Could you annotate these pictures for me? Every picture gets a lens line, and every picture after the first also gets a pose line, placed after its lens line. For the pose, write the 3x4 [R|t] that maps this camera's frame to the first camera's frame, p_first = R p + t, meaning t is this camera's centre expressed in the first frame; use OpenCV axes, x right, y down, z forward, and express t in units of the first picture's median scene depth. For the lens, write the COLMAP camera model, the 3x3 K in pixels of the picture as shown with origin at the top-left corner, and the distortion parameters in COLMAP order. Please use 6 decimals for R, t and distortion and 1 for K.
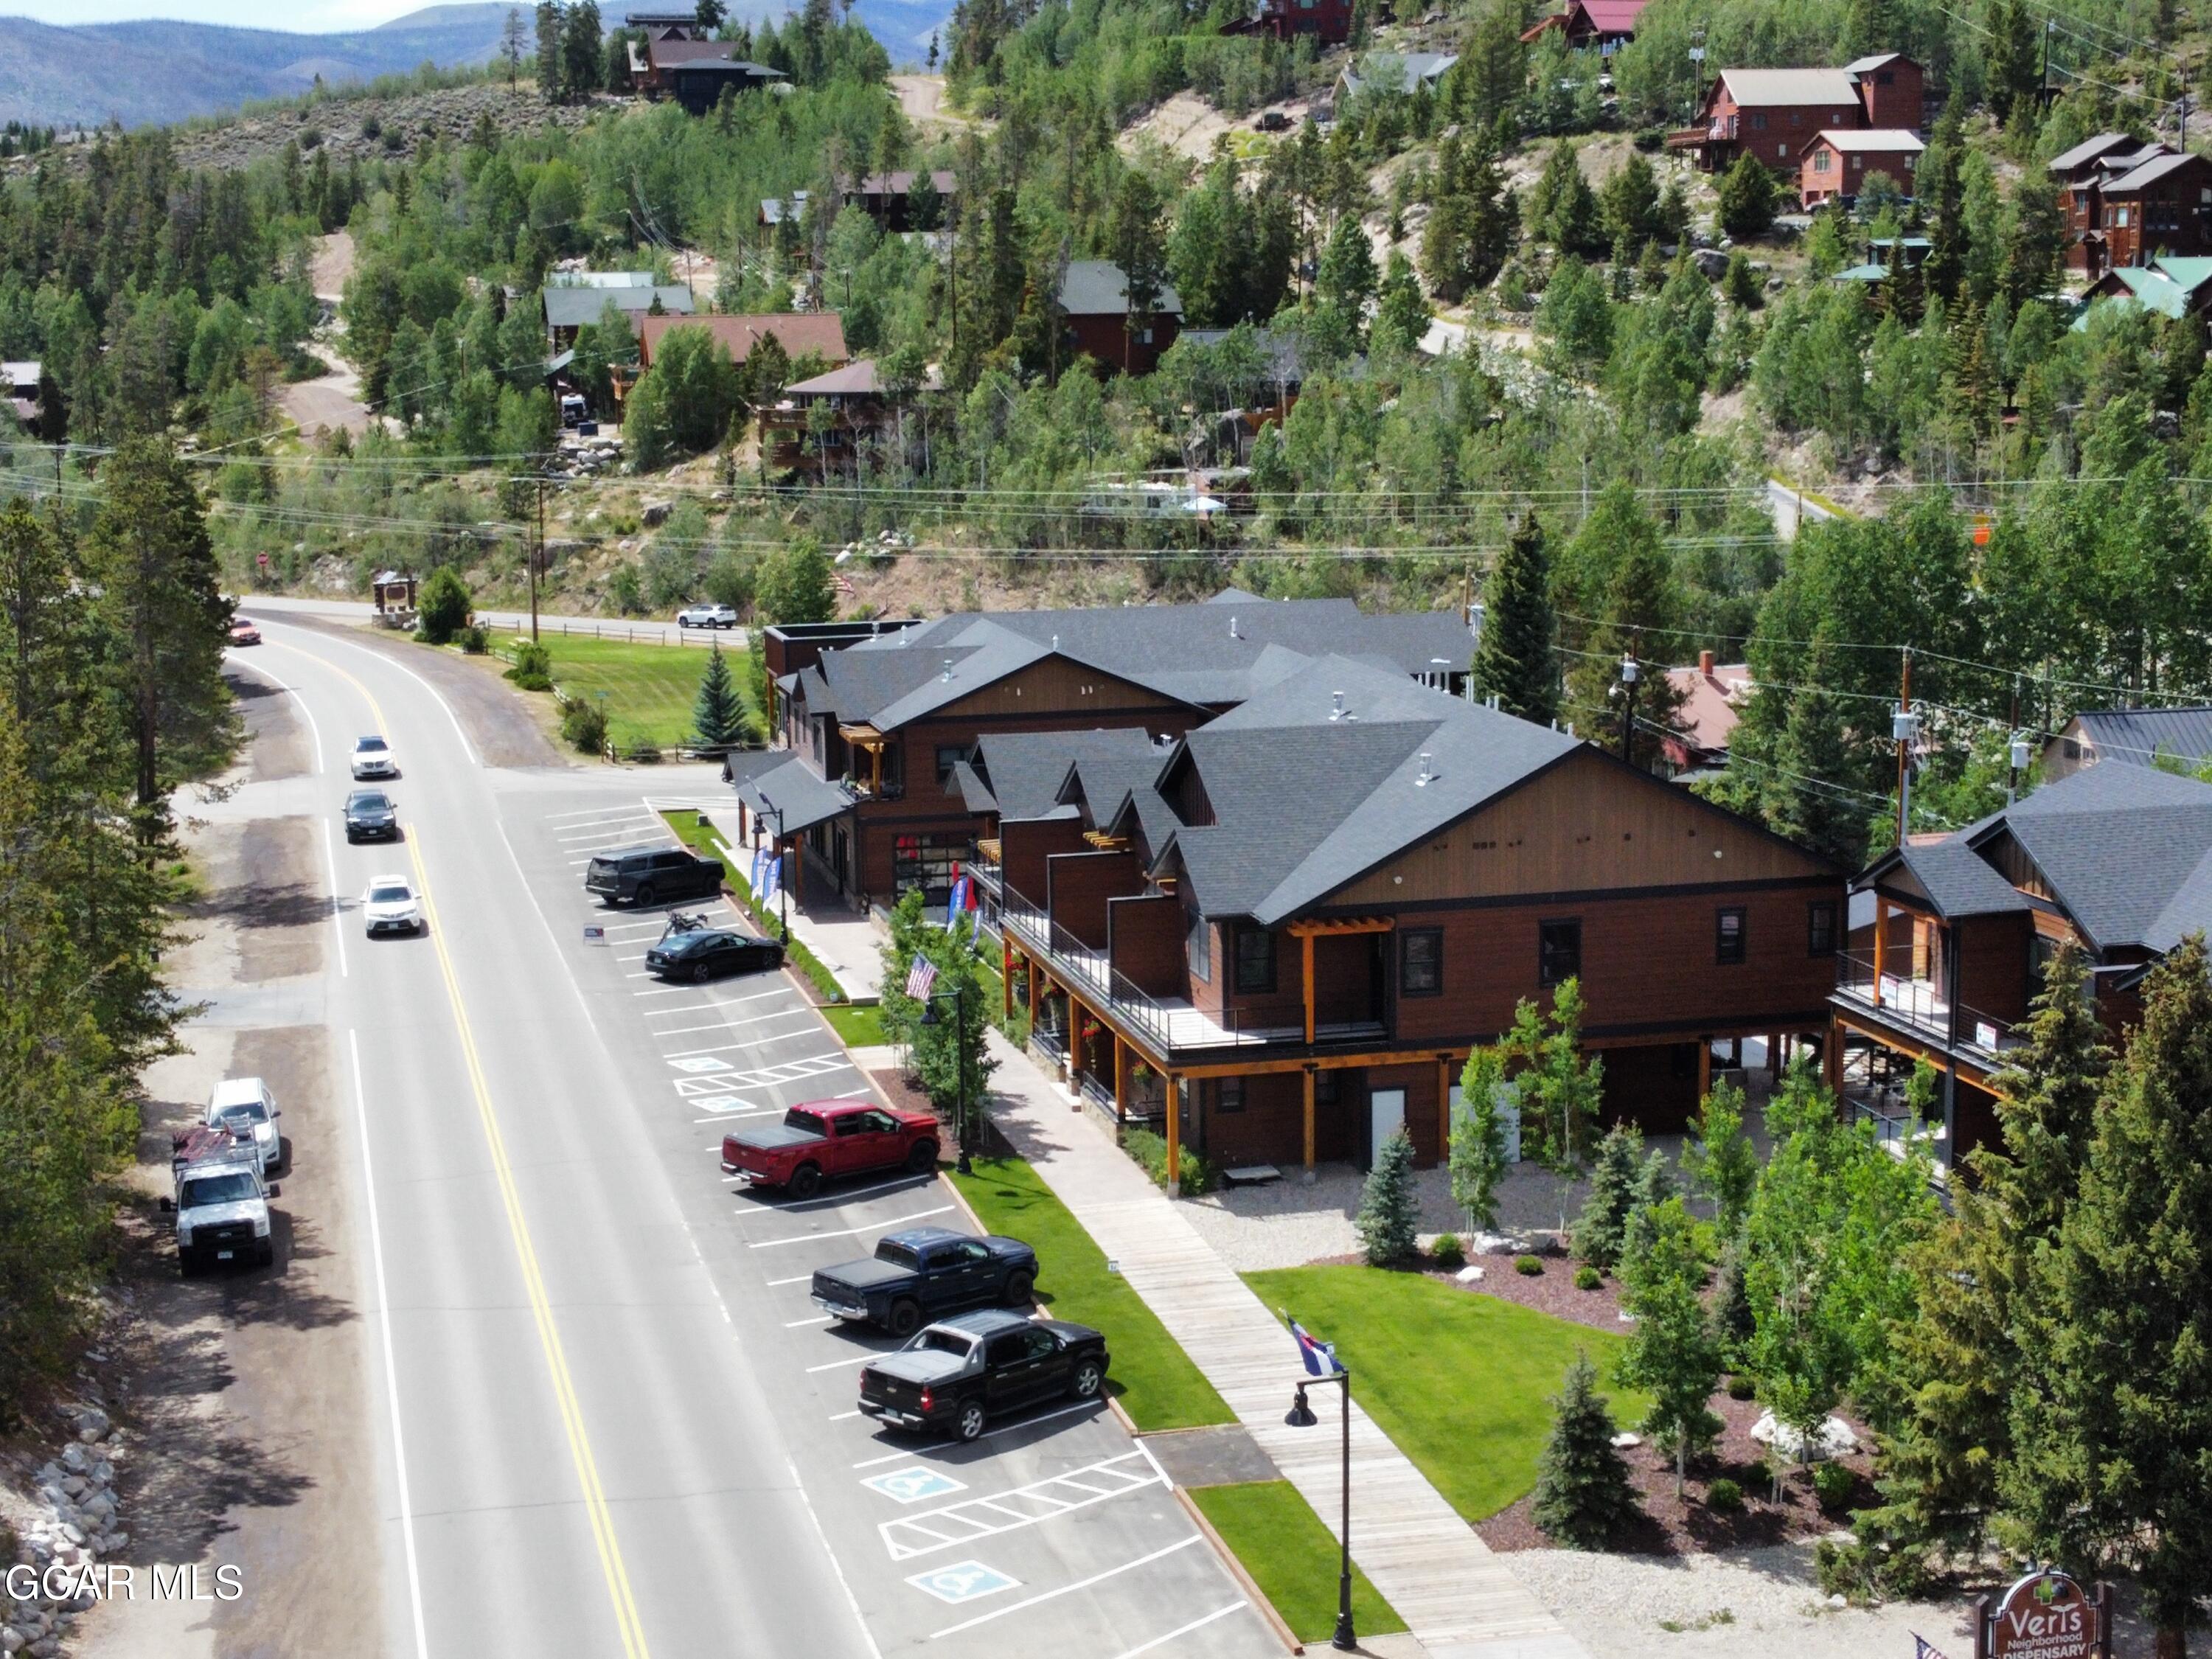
lens RADIAL K [[3356.3, 0, 1106.0], [0, 3356.3, 829.5], [0, 0, 1]] dist [0.007231, -0.040018]
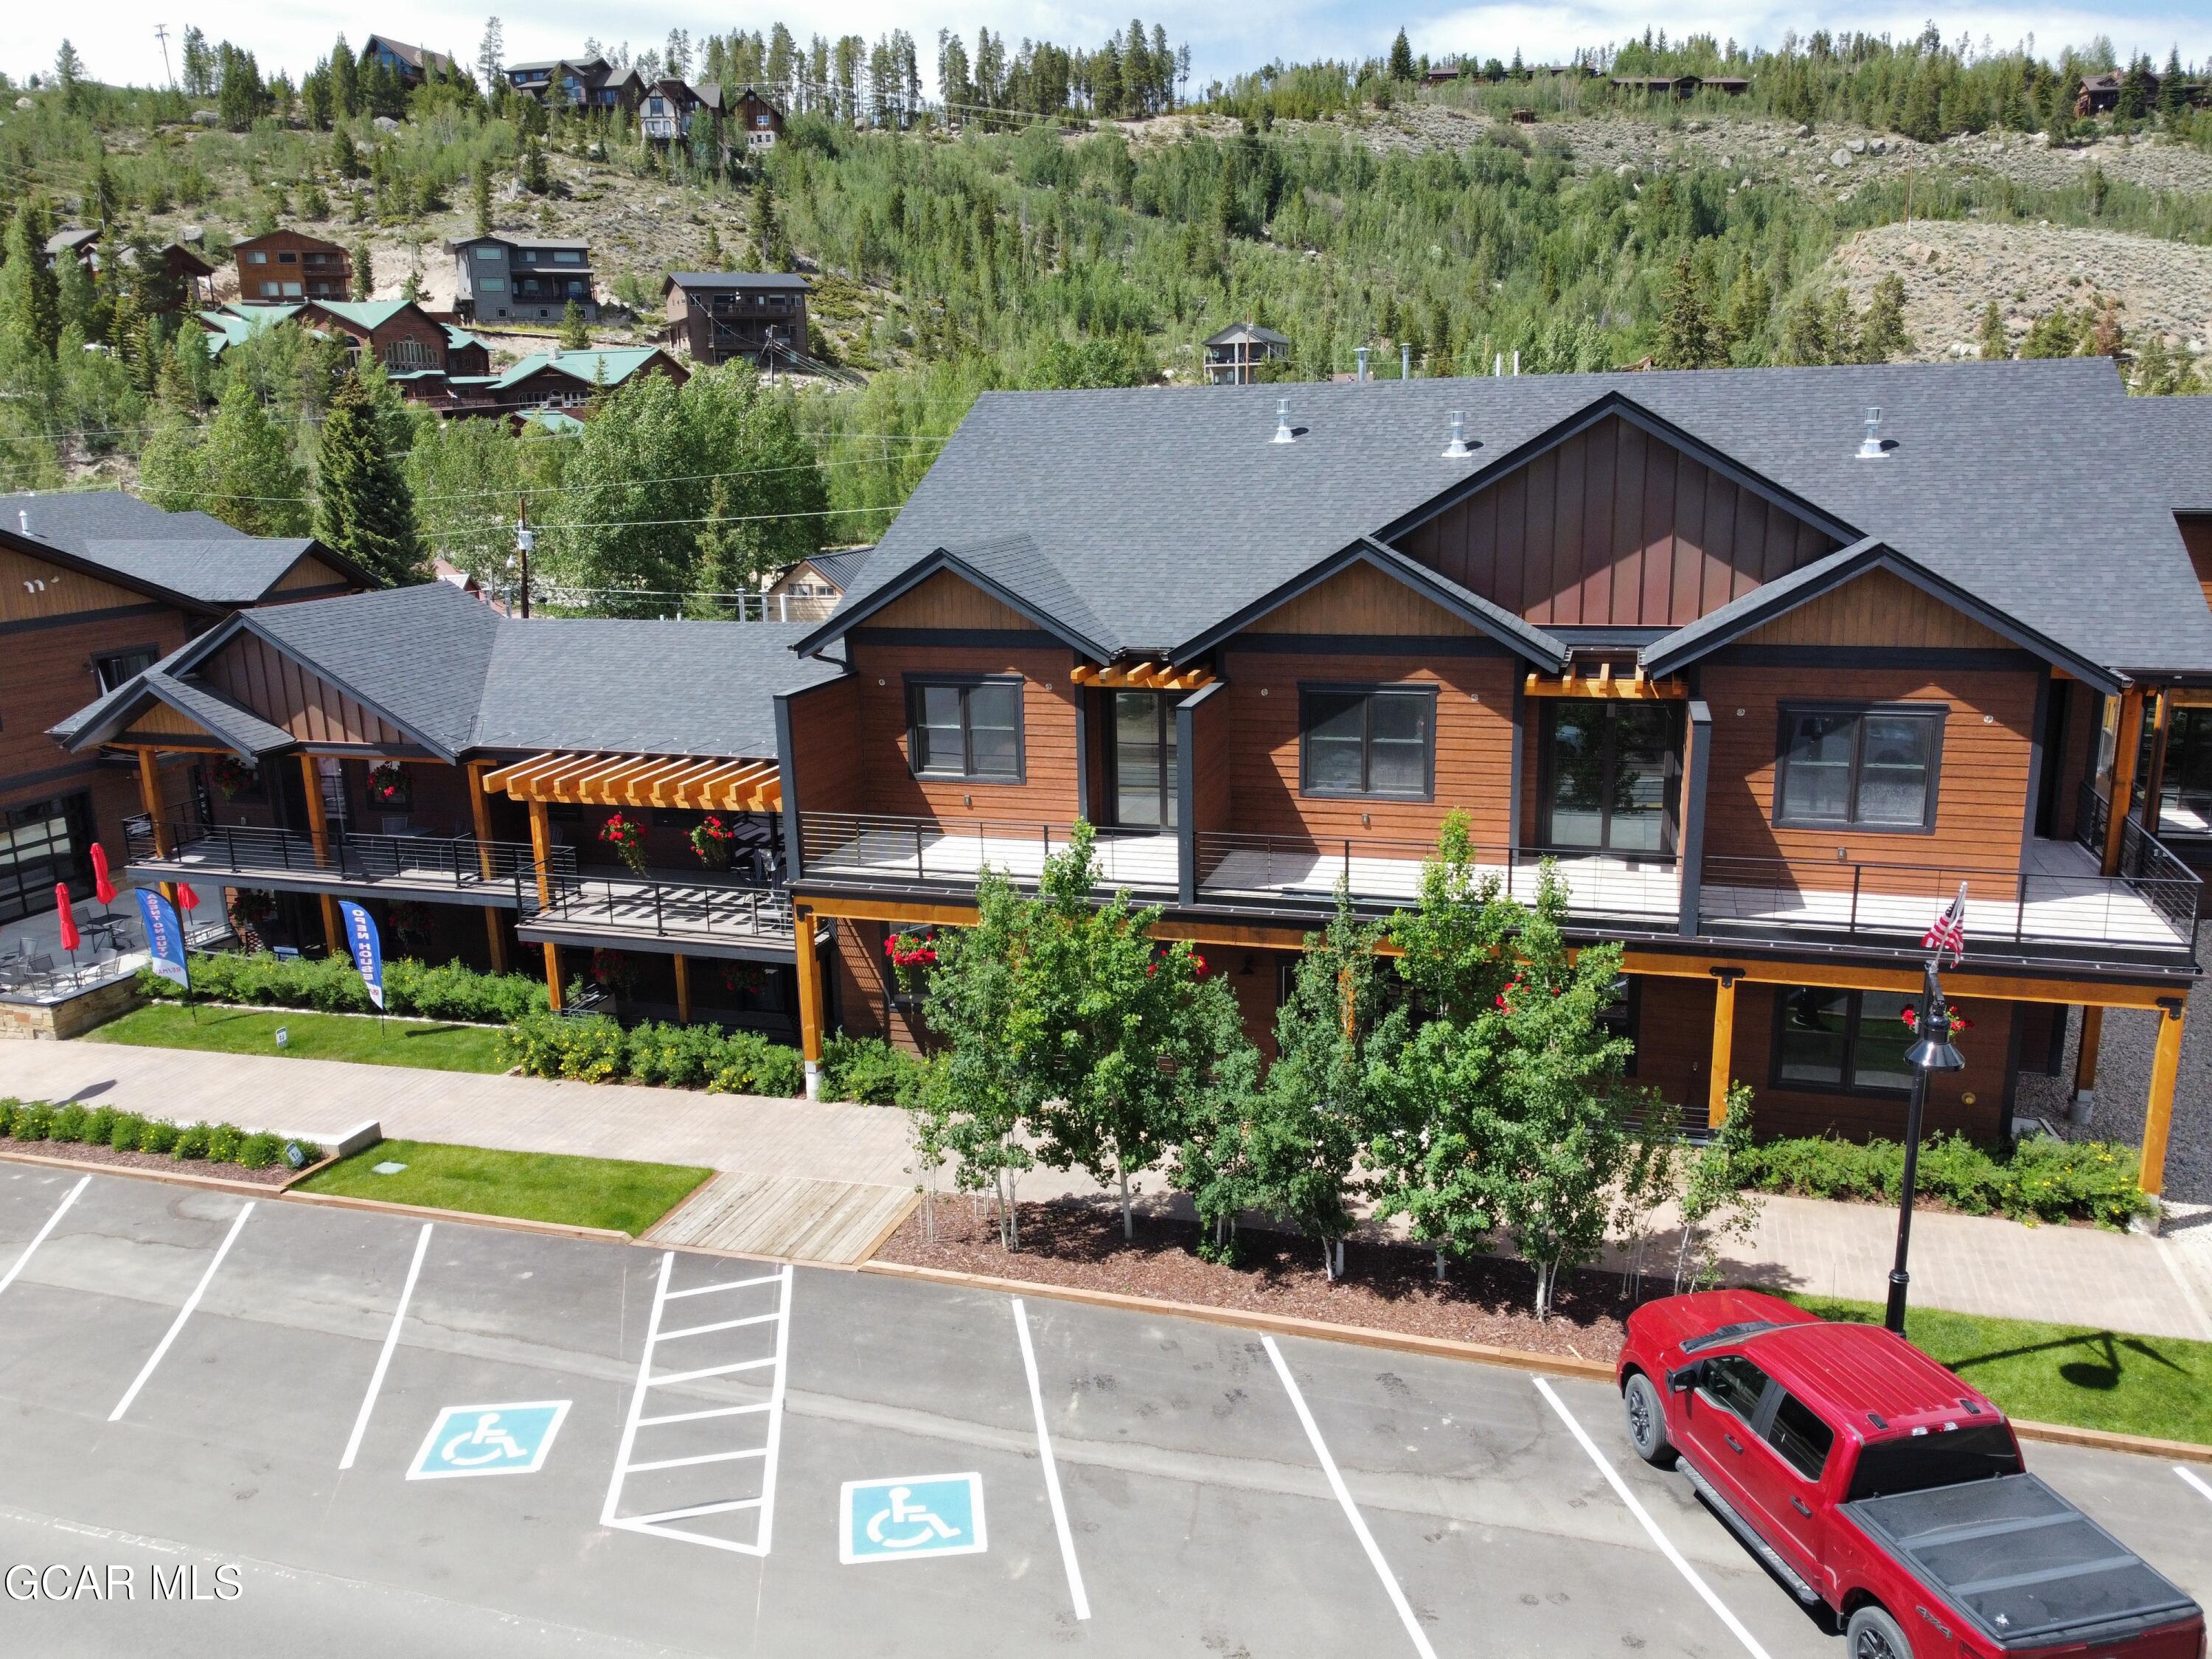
lens RADIAL K [[1678.0, 0, 1106.0], [0, 1678.0, 823.9], [0, 0, 1]] dist [-0.001568, -0.000369]
pose [[0.523421, -0.200960, 0.828037, -0.086733], [0.158389, 0.977800, 0.137185, -0.004141], [-0.837224, 0.059346, 0.543631, 0.324088]]
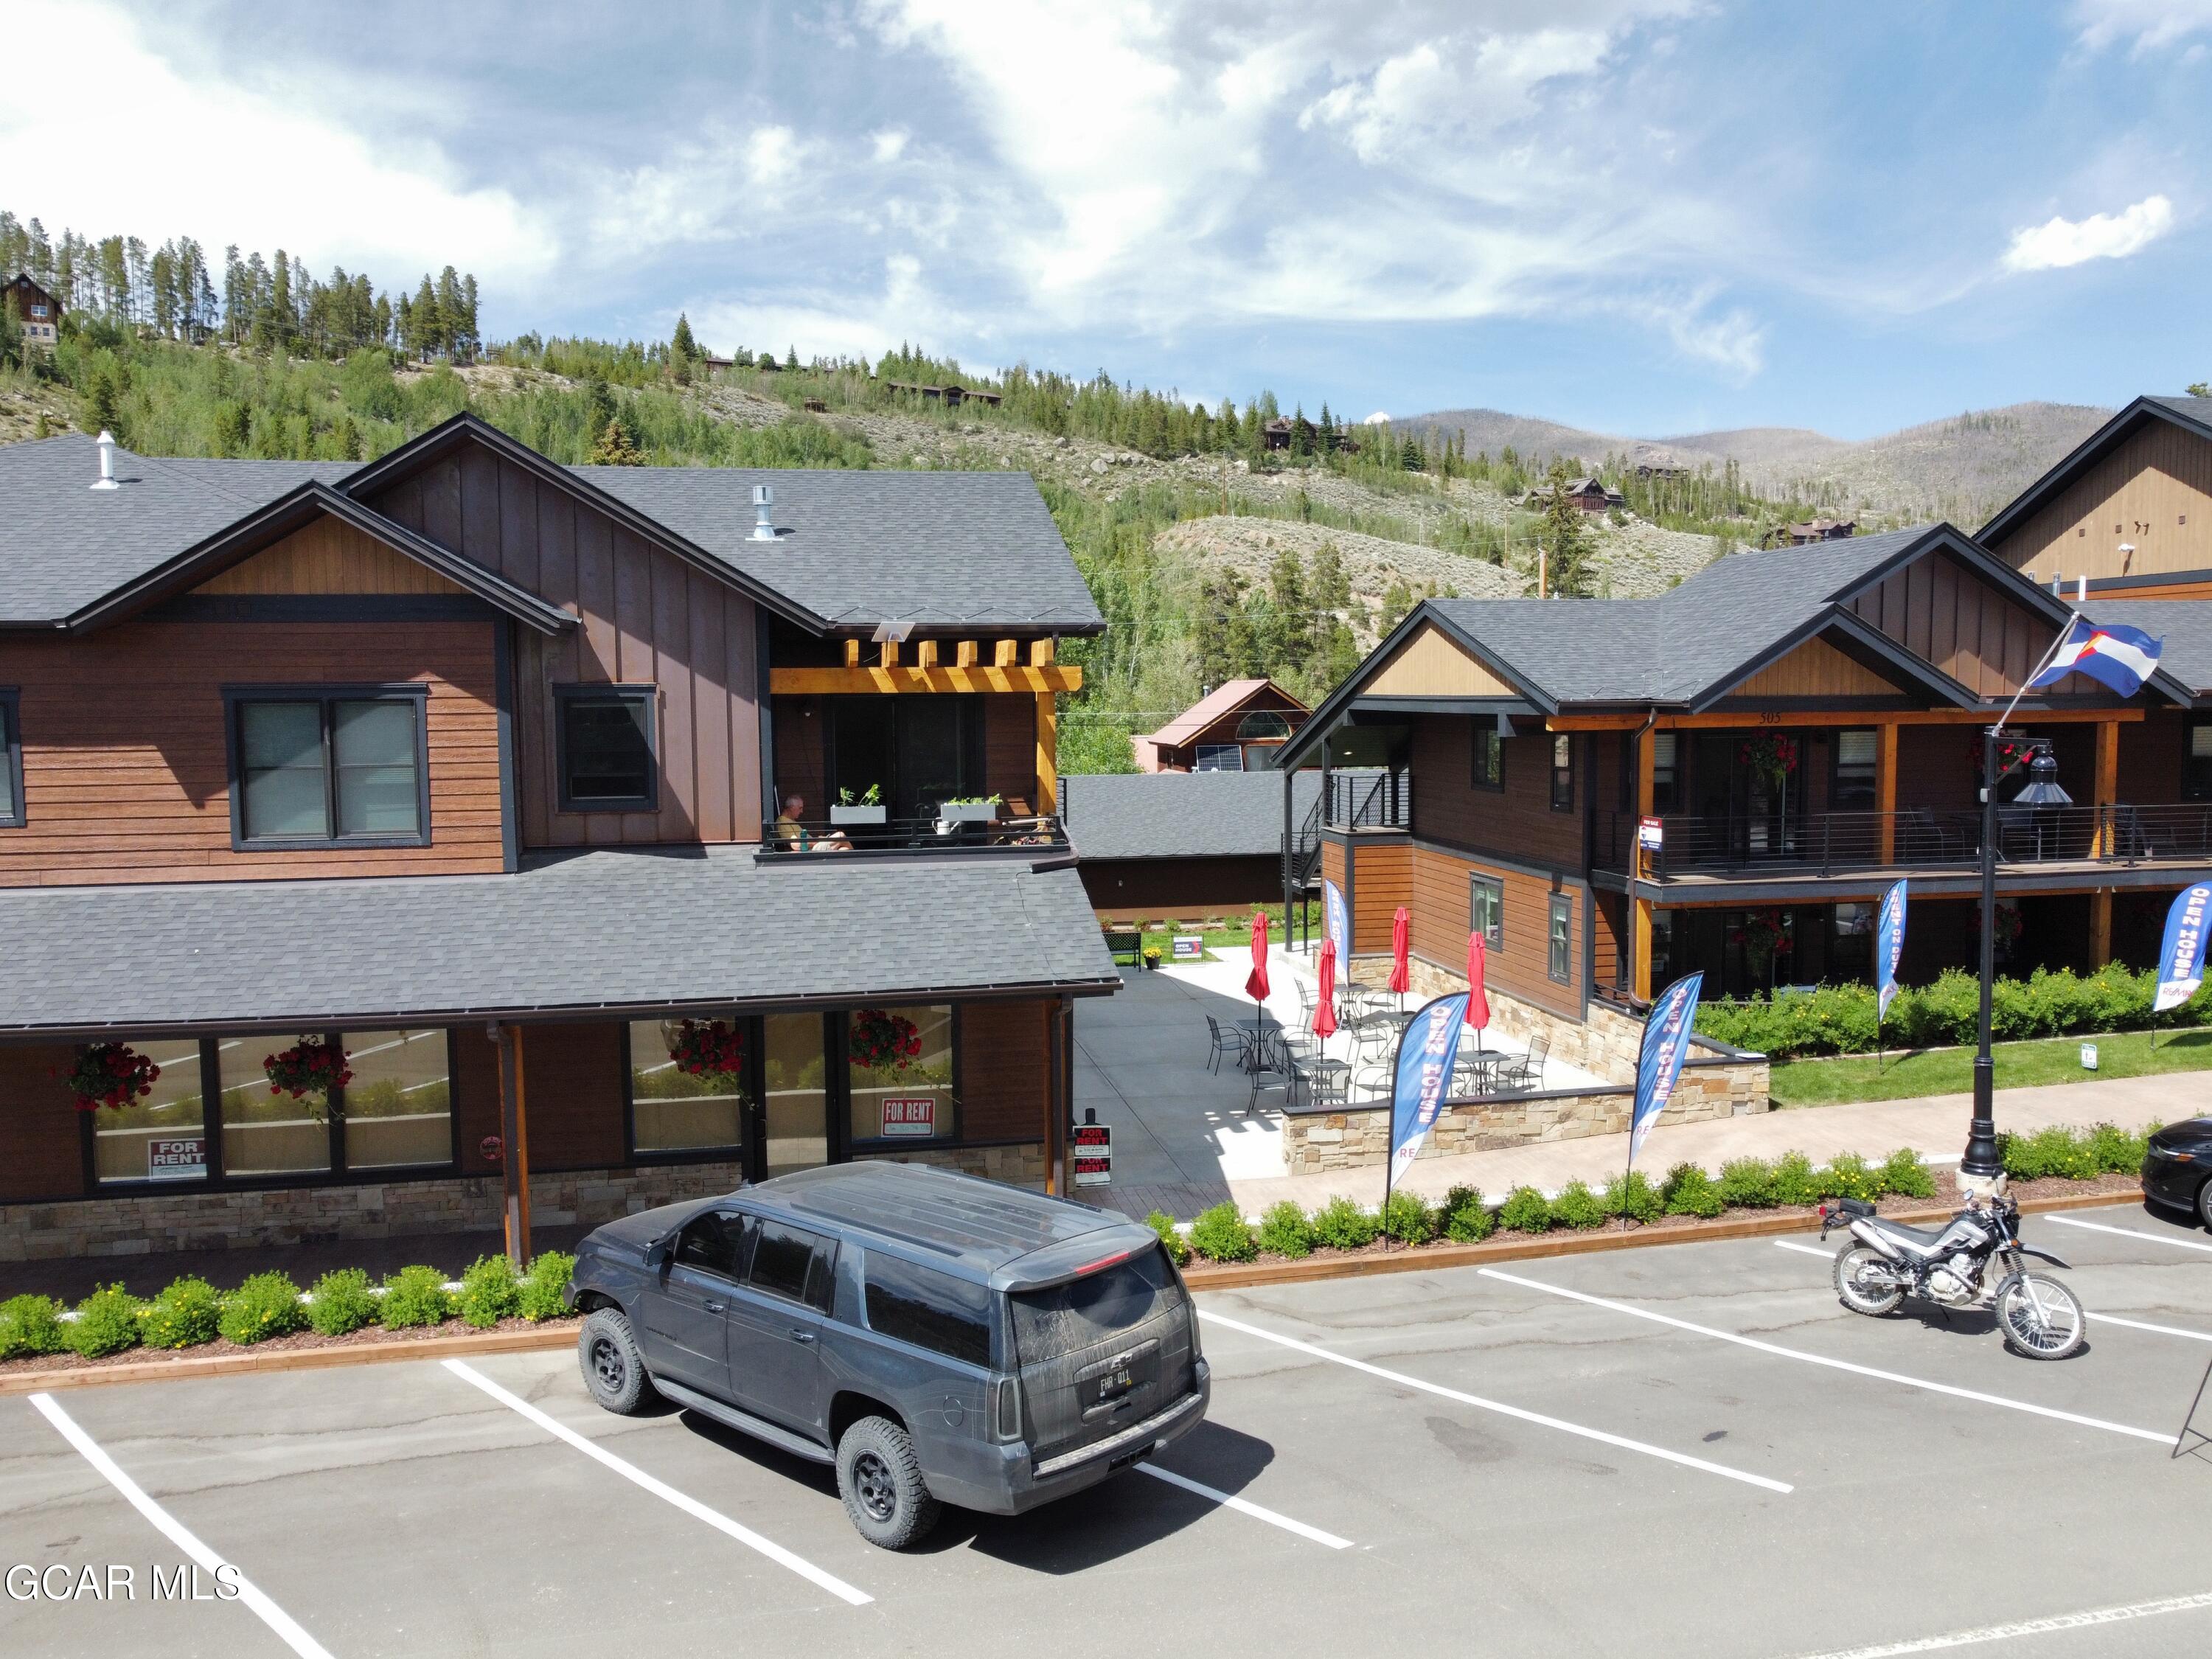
lens RADIAL K [[1677.2, 0, 1106.0], [0, 1677.2, 829.5], [0, 0, 1]] dist [0.001630, -0.007460]
pose [[0.050064, -0.067853, 0.996438, -0.114887], [0.172635, 0.983260, 0.058282, -0.009147], [-0.983713, 0.169102, 0.060940, 0.483537]]
